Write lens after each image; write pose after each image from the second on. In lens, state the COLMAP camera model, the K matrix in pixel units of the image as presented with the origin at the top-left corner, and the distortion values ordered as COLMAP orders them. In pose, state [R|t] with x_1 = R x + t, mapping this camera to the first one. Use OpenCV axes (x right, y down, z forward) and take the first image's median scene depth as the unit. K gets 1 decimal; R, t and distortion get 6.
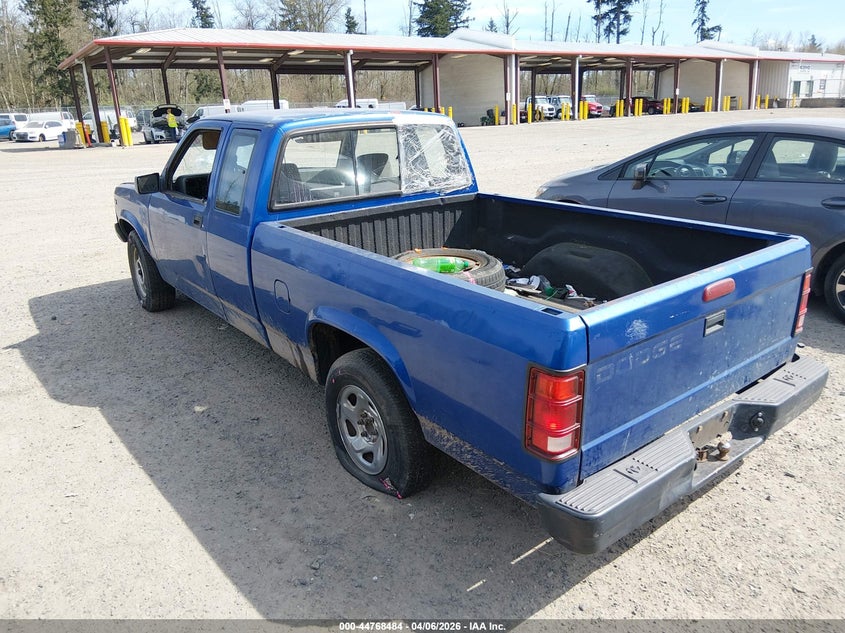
lens RADIAL K [[628.1, 0, 433.8], [0, 628.1, 315.7], [0, 0, 1]] dist [0.004919, 0.003063]
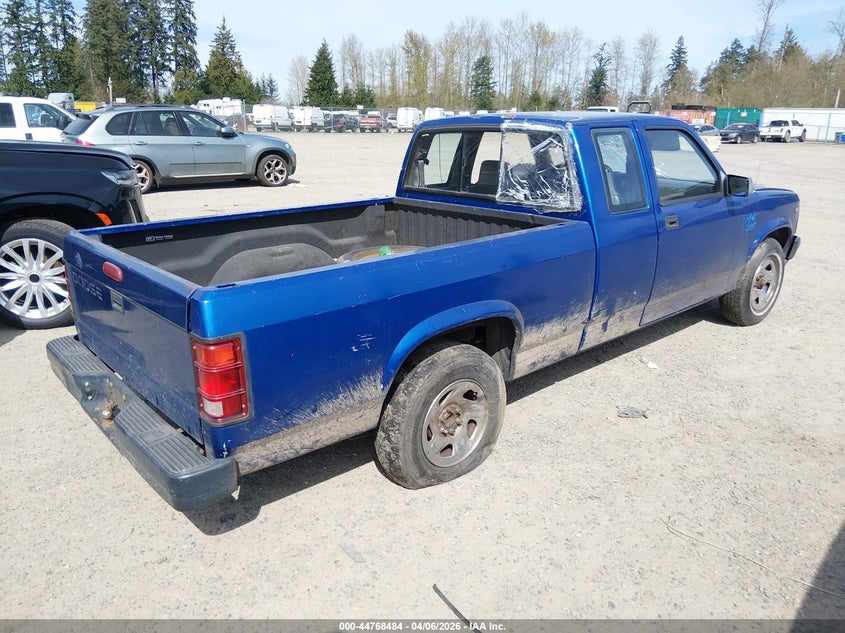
lens RADIAL K [[628.1, 0, 433.8], [0, 628.1, 315.7], [0, 0, 1]] dist [0.004919, 0.003063]
pose [[0.065988, 0.312966, -0.947469, 0.898634], [-0.321056, 0.905704, 0.276809, -0.265826], [0.944759, 0.285924, 0.160245, 0.789761]]
